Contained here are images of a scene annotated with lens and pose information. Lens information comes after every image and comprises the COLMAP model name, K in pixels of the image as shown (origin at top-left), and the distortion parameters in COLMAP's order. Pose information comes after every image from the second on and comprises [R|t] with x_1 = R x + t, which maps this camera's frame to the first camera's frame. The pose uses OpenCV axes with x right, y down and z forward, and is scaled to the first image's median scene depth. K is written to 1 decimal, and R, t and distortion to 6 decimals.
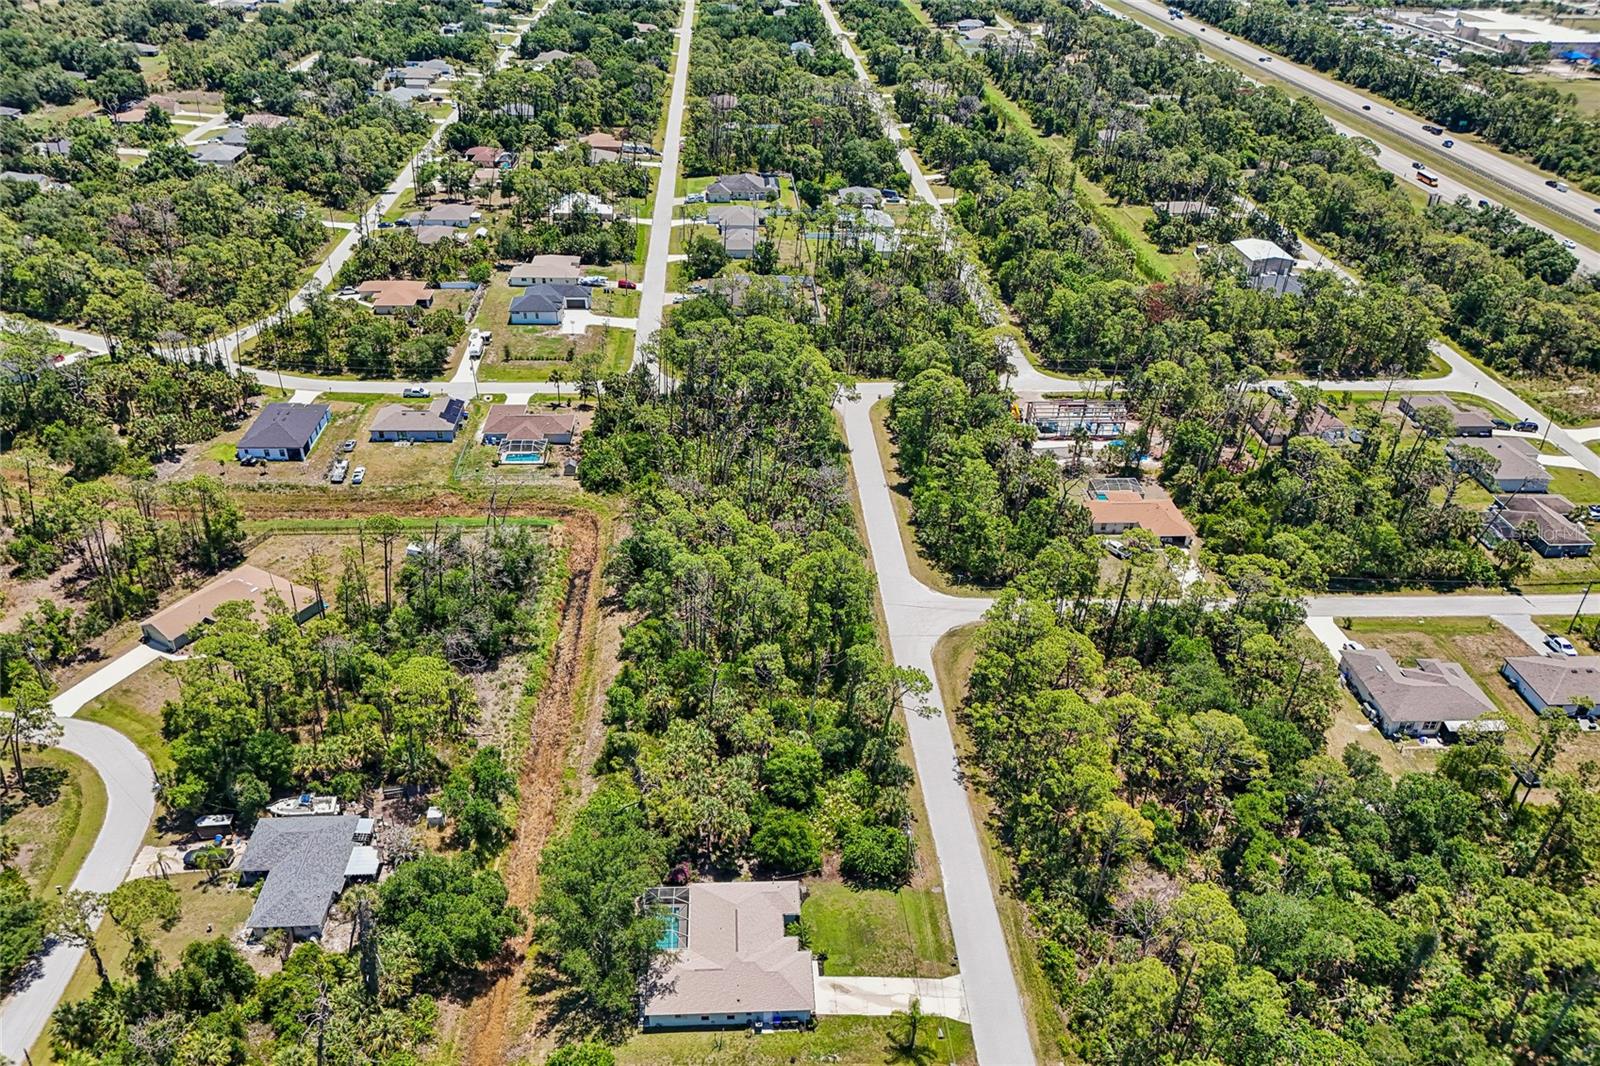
lens RADIAL K [[1187.0, 0, 800.8], [0, 1187.0, 525.6], [0, 0, 1]] dist [0.066797, -0.065596]
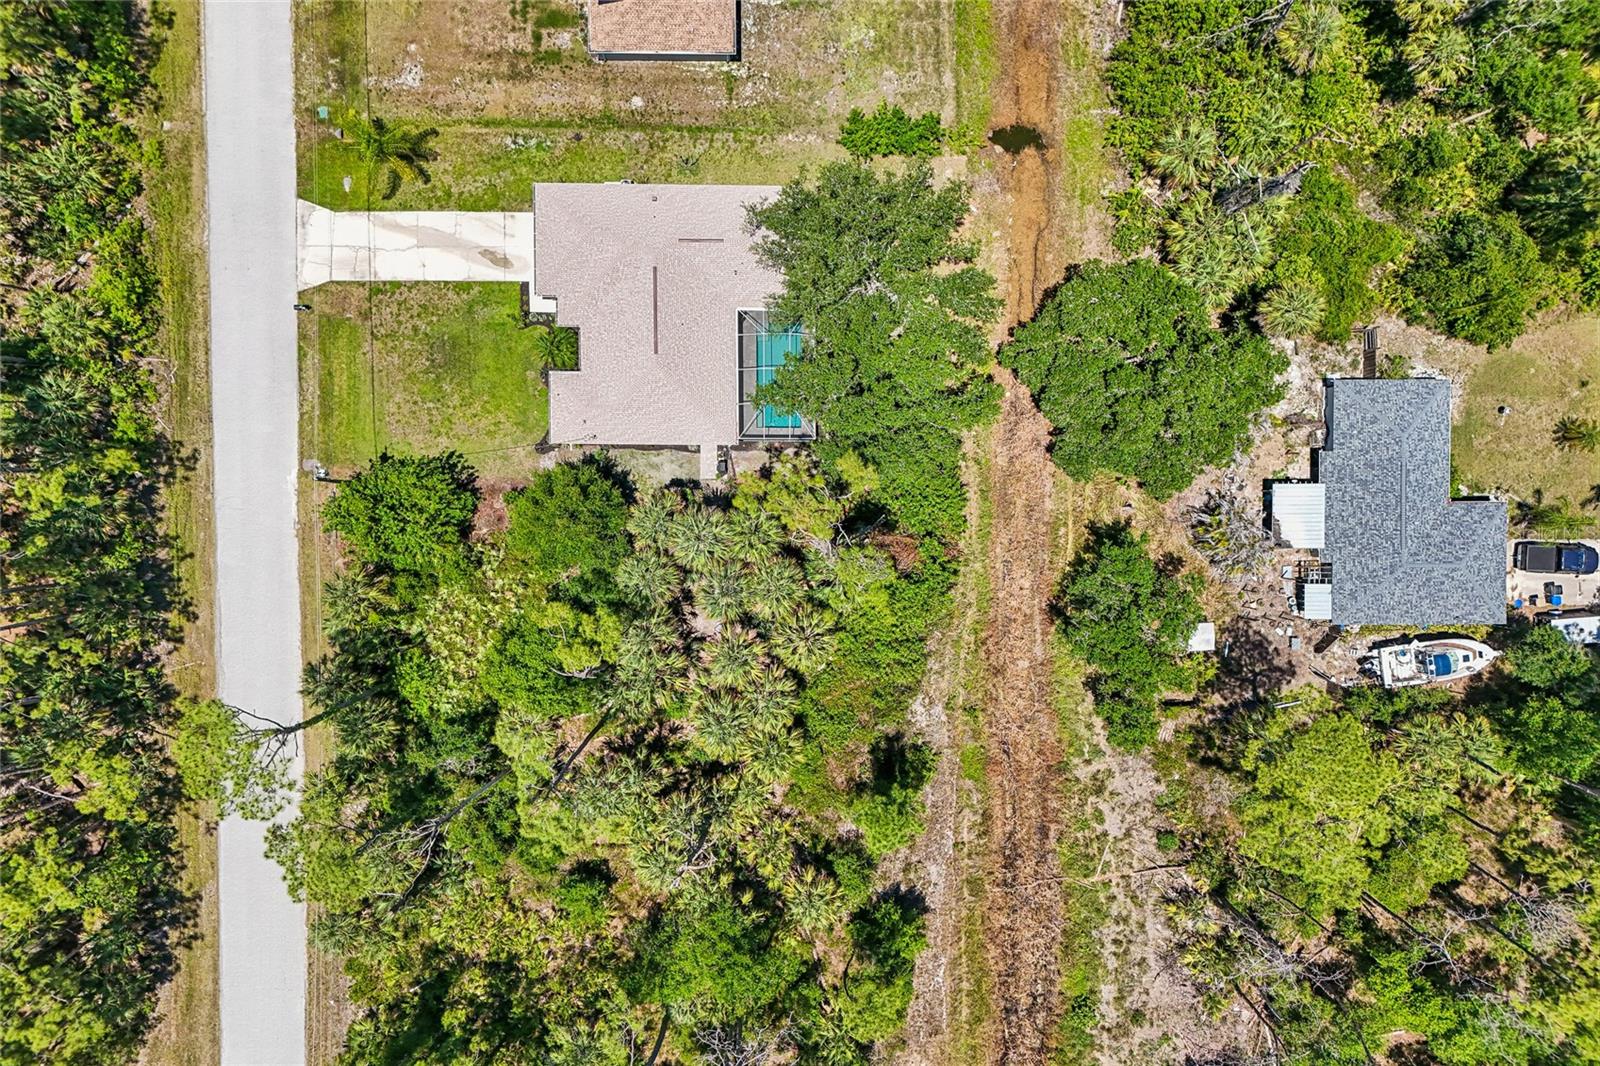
lens RADIAL K [[1187.0, 0, 800.8], [0, 1187.0, 525.6], [0, 0, 1]] dist [0.066797, -0.065596]
pose [[-0.997149, -0.049042, -0.057339, -0.042913], [-0.022527, -0.531774, 0.846587, -0.097793], [-0.072010, 0.845465, 0.529153, 0.338238]]
